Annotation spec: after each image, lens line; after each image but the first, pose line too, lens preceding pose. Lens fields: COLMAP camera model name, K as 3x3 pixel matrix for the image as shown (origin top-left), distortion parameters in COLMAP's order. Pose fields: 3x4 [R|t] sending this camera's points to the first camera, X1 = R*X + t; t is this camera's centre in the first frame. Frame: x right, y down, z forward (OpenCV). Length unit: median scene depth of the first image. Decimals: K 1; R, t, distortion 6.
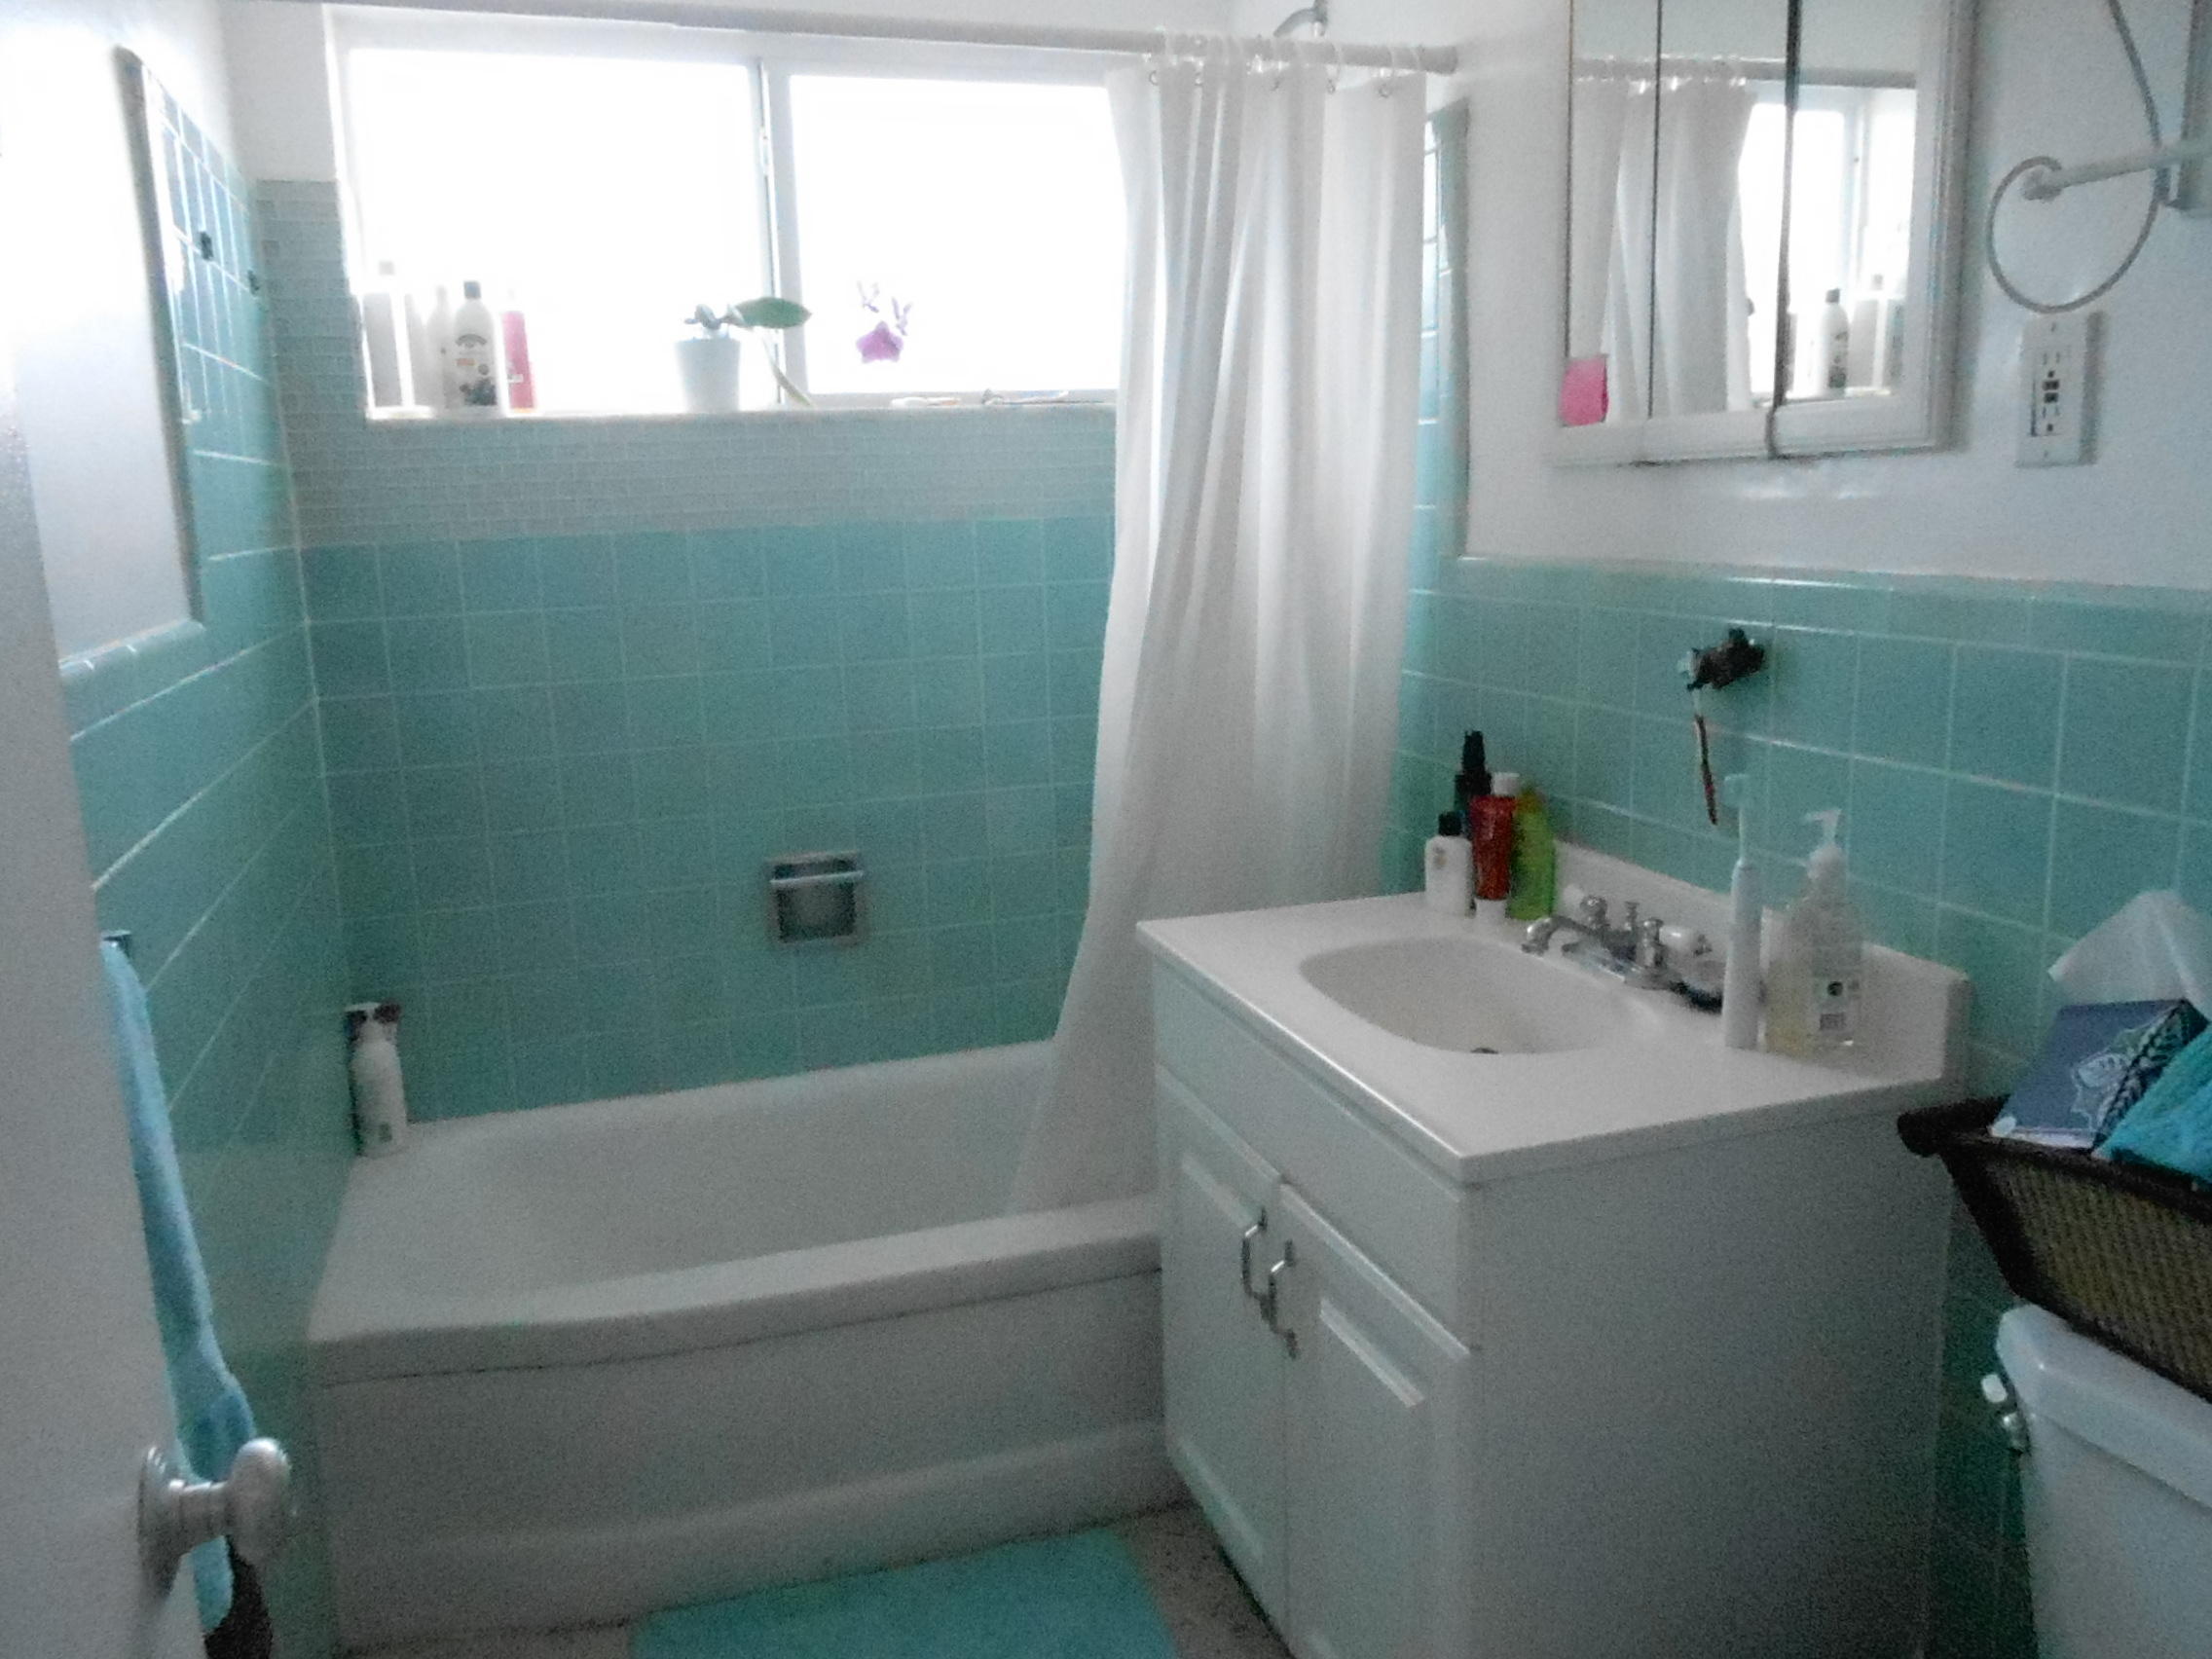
lens RADIAL K [[1725.0, 0, 1106.0], [0, 1725.0, 829.5], [0, 0, 1]] dist [-0.009098, -0.006428]
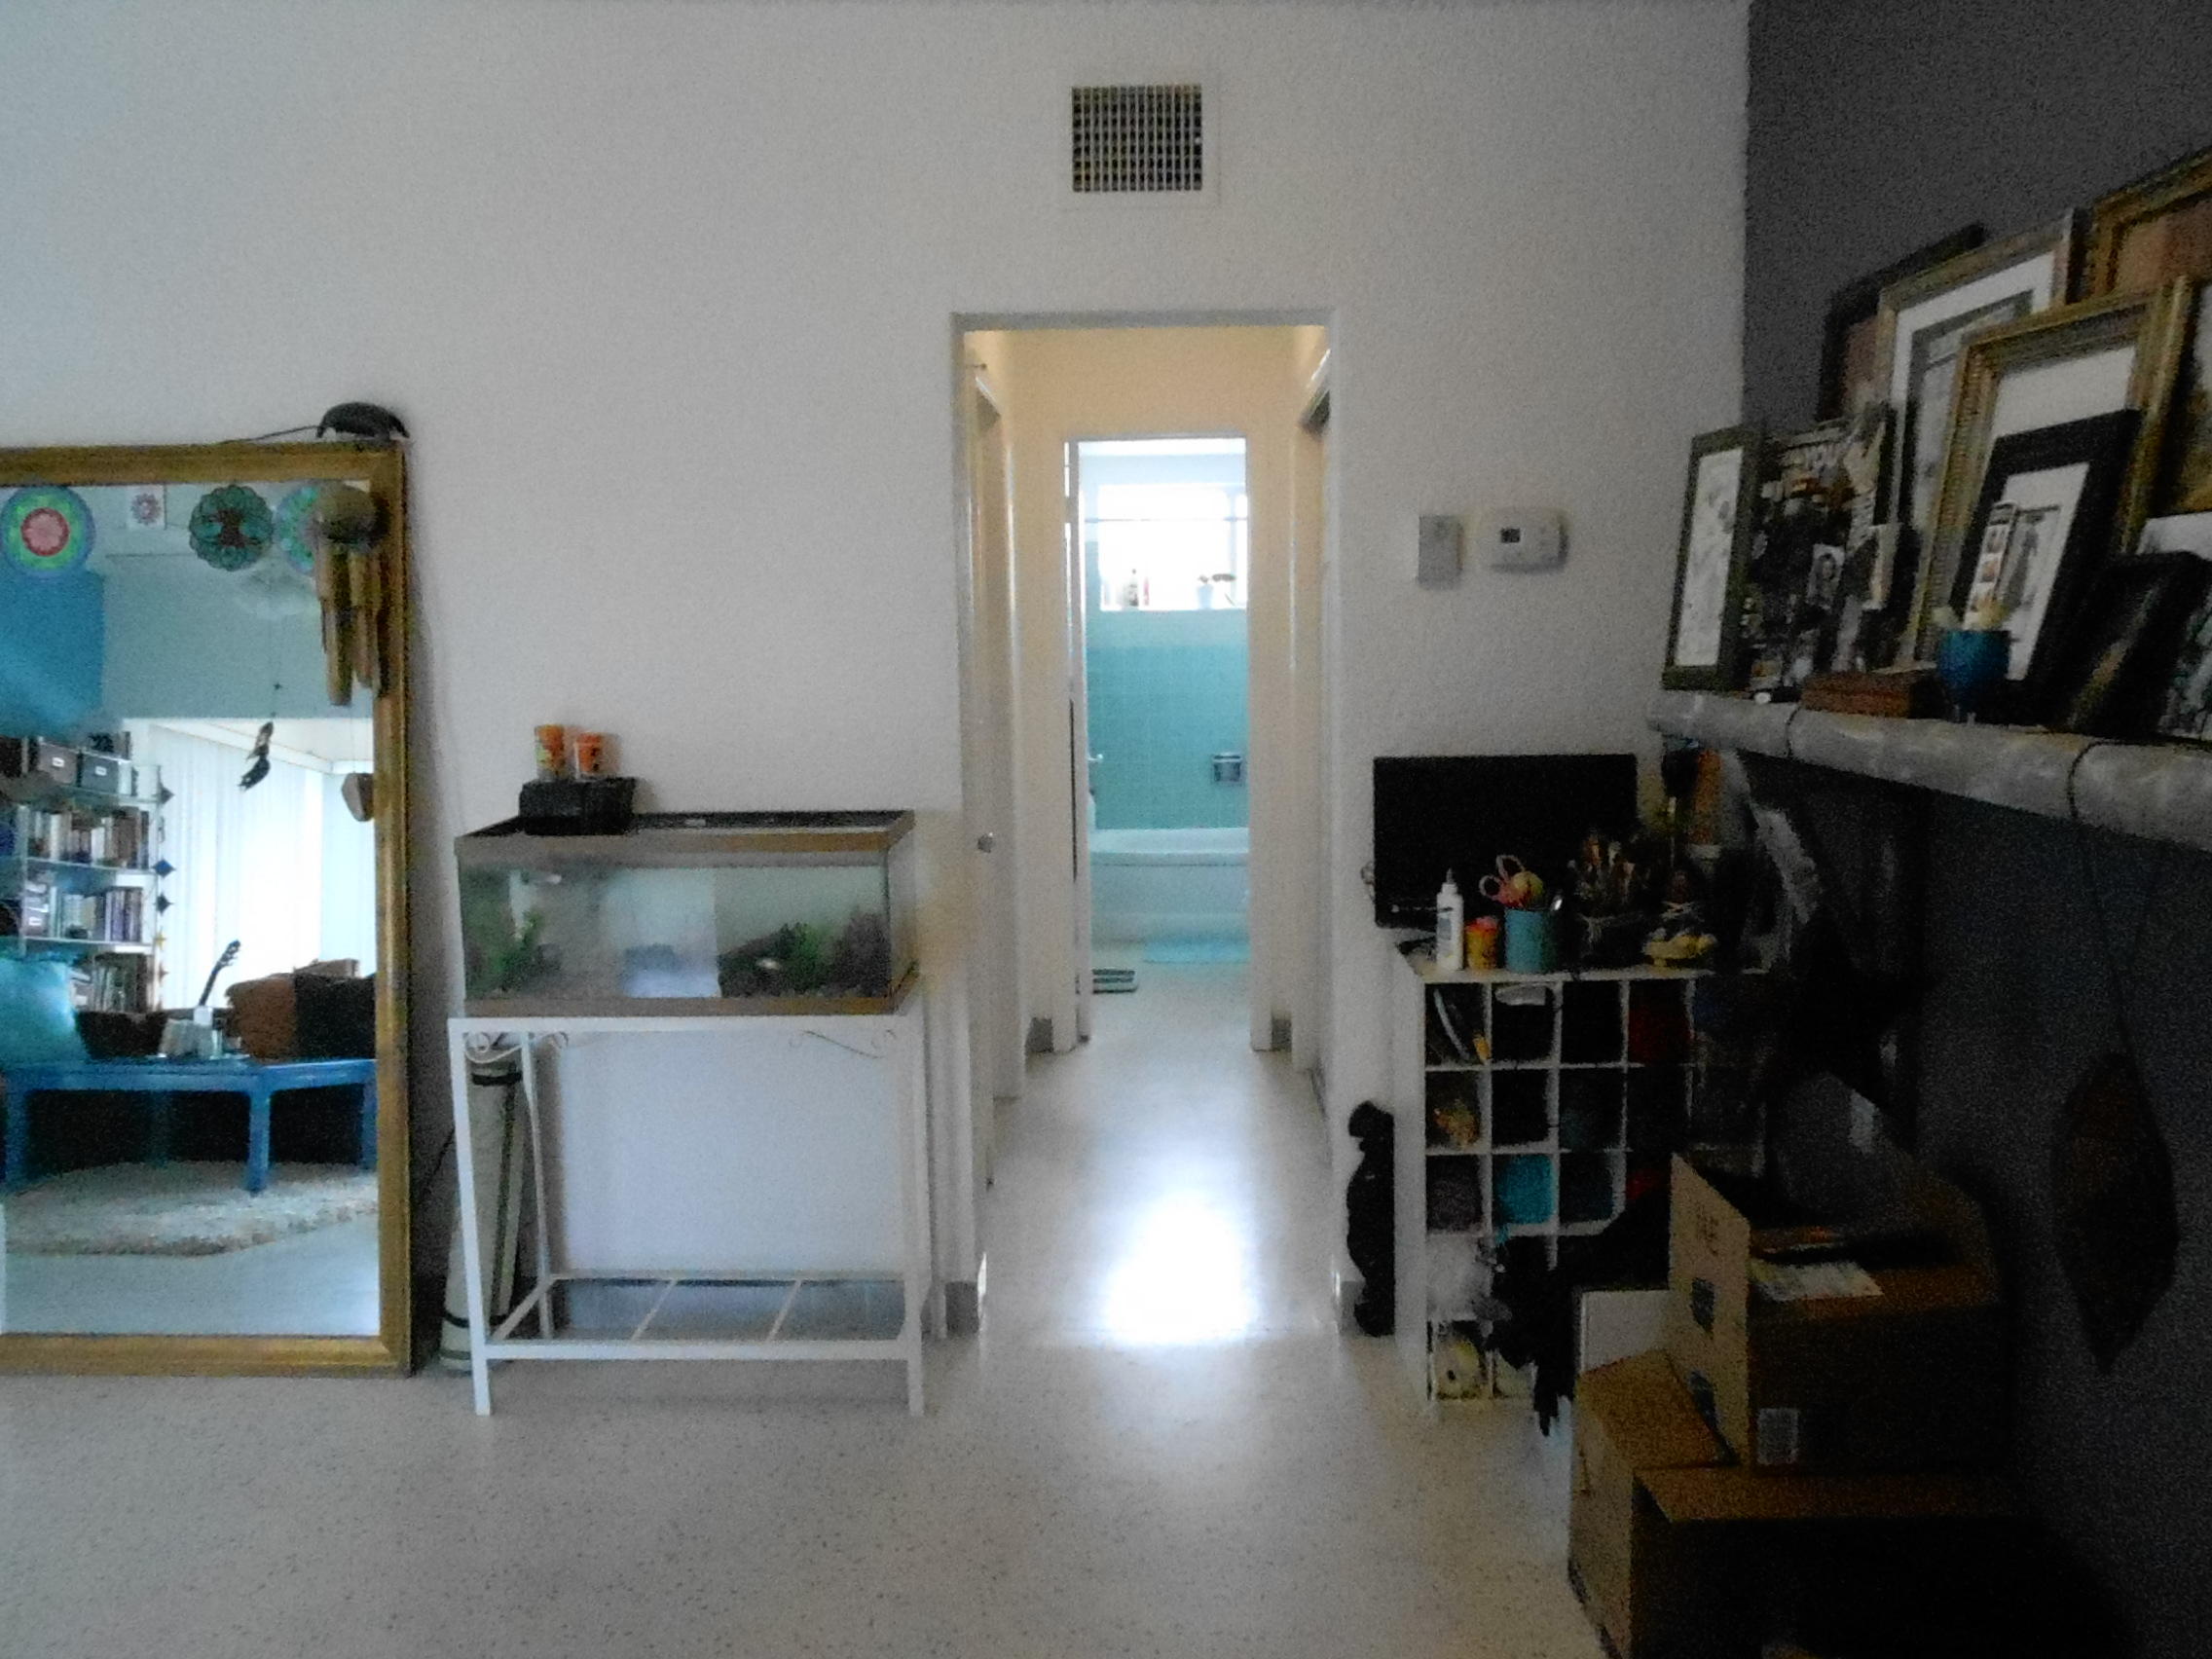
lens RADIAL K [[1725.0, 0, 1106.0], [0, 1725.0, 829.5], [0, 0, 1]] dist [-0.009098, -0.006428]
pose [[0.947033, 0.052256, -0.316857, 0.618907], [-0.073648, 0.995716, -0.055910, 0.348212], [0.312578, 0.076285, 0.946824, -1.998462]]
